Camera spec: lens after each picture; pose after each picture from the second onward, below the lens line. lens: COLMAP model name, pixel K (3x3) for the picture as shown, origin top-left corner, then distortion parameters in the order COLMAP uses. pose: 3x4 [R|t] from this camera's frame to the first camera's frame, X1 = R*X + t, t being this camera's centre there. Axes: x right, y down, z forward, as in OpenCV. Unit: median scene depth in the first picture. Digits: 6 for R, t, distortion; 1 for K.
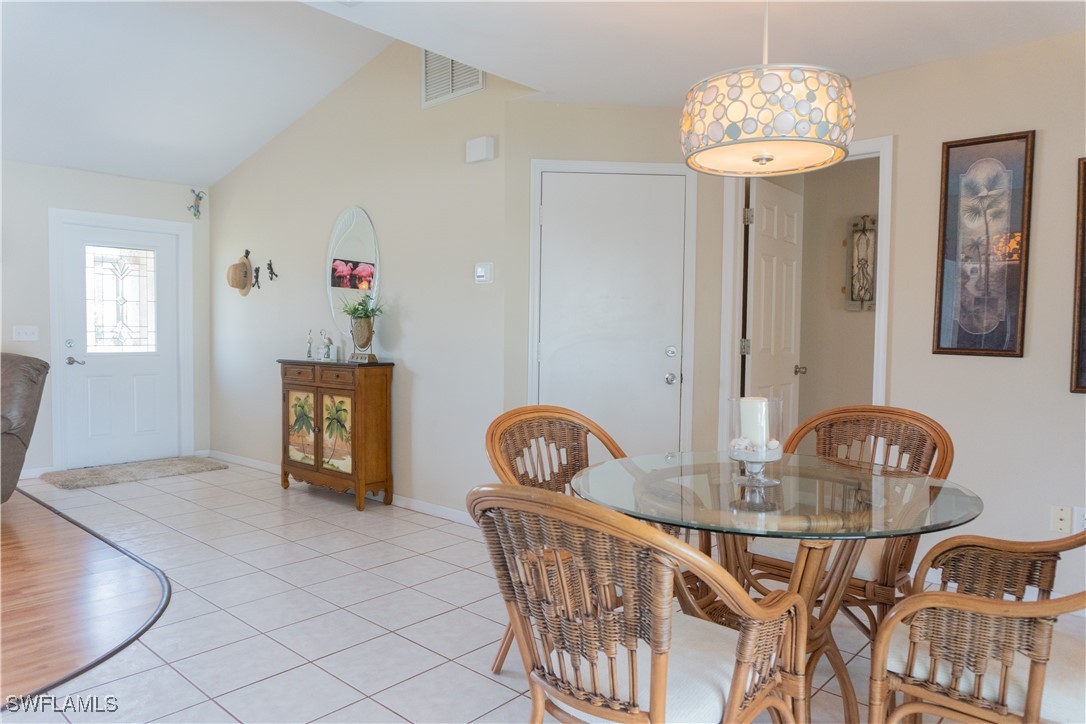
lens RADIAL K [[727.0, 0, 543.0], [0, 727.0, 360.6], [0, 0, 1]] dist [-0.007975, -0.001742]
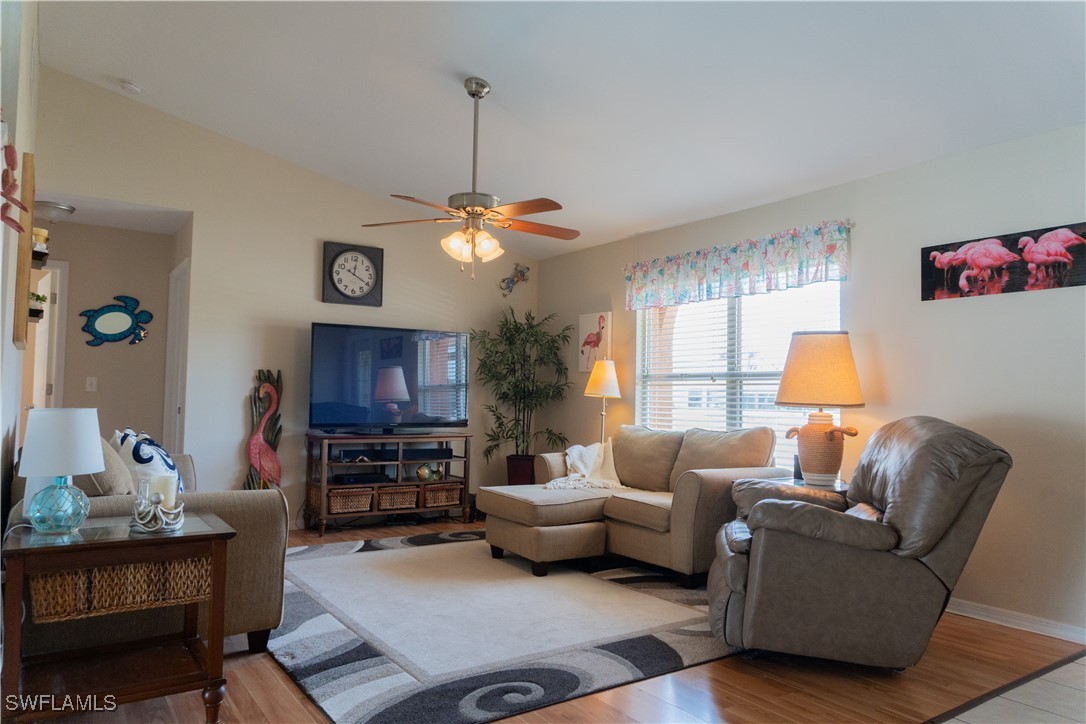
lens RADIAL K [[727.0, 0, 543.0], [0, 727.0, 360.6], [0, 0, 1]] dist [-0.007975, -0.001742]
pose [[-0.222993, -0.062165, -0.972836, -0.050881], [-0.059413, 0.996976, -0.050089, -0.013790], [0.973008, 0.046630, -0.226012, 0.750636]]
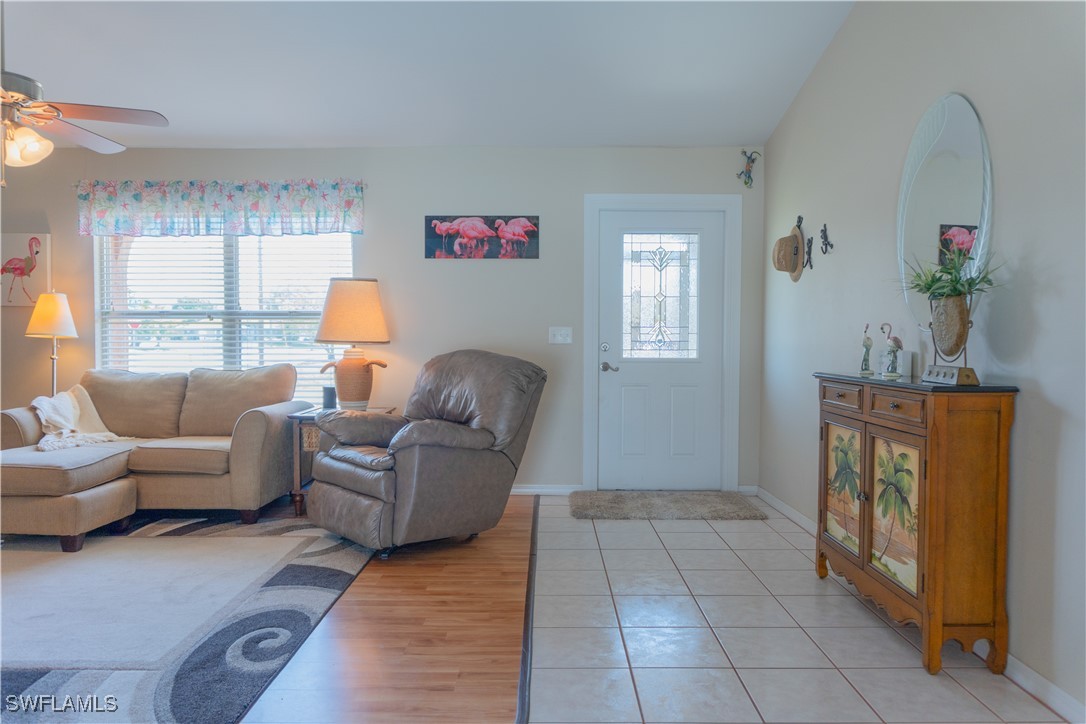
lens RADIAL K [[727.0, 0, 543.0], [0, 727.0, 360.6], [0, 0, 1]] dist [-0.007975, -0.001742]
pose [[0.666888, 0.017389, -0.744955, -0.052270], [-0.026742, 0.999642, -0.000605, -0.005233], [0.744678, 0.020325, 0.667115, 0.407937]]
